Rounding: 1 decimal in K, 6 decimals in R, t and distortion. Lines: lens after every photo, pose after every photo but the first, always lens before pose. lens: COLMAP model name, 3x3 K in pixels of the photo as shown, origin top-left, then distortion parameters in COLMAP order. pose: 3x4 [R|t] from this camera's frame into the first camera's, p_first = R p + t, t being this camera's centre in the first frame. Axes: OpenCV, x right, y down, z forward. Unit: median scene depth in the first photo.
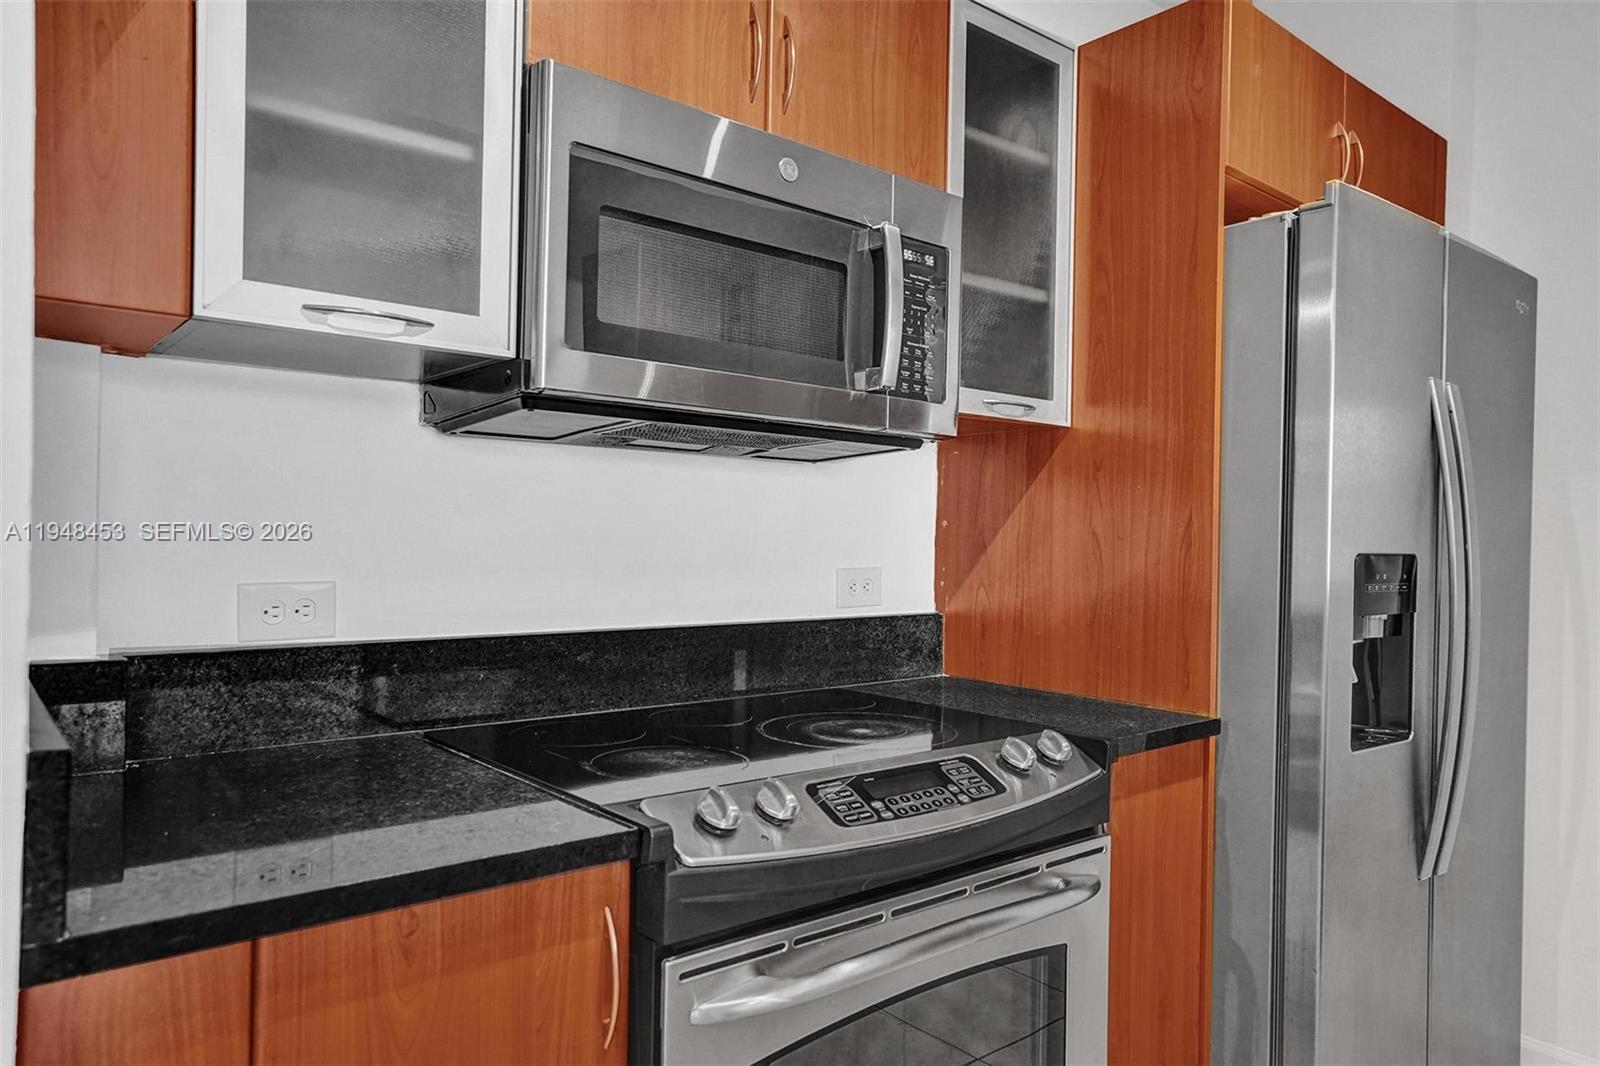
lens RADIAL K [[1022.4, 0, 799.1], [0, 1022.4, 531.5], [0, 0, 1]] dist [-0.000452, 0.000306]
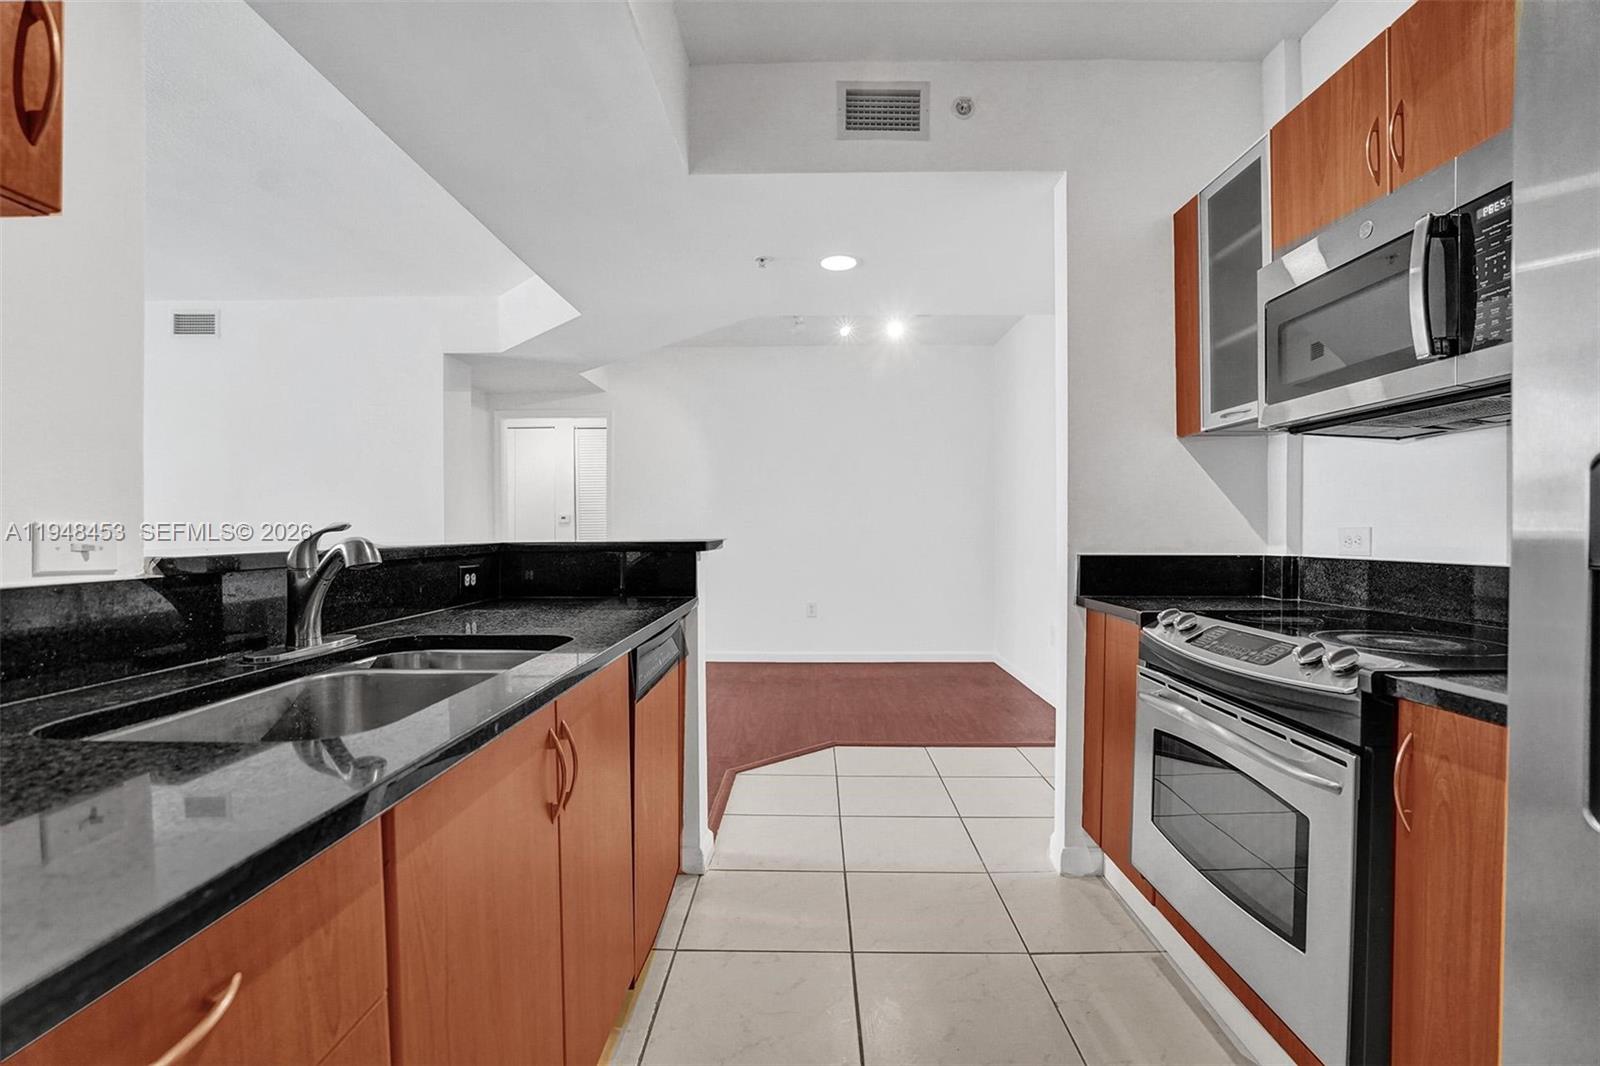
lens RADIAL K [[746.7, 0, 797.6], [0, 746.7, 535.8], [0, 0, 1]] dist [-0.063057, 0.024779]
pose [[-0.644149, -0.011548, -0.764813, 1.041499], [-0.006270, 0.999932, -0.009817, 0.067848], [0.764874, -0.001529, -0.644178, 0.875768]]
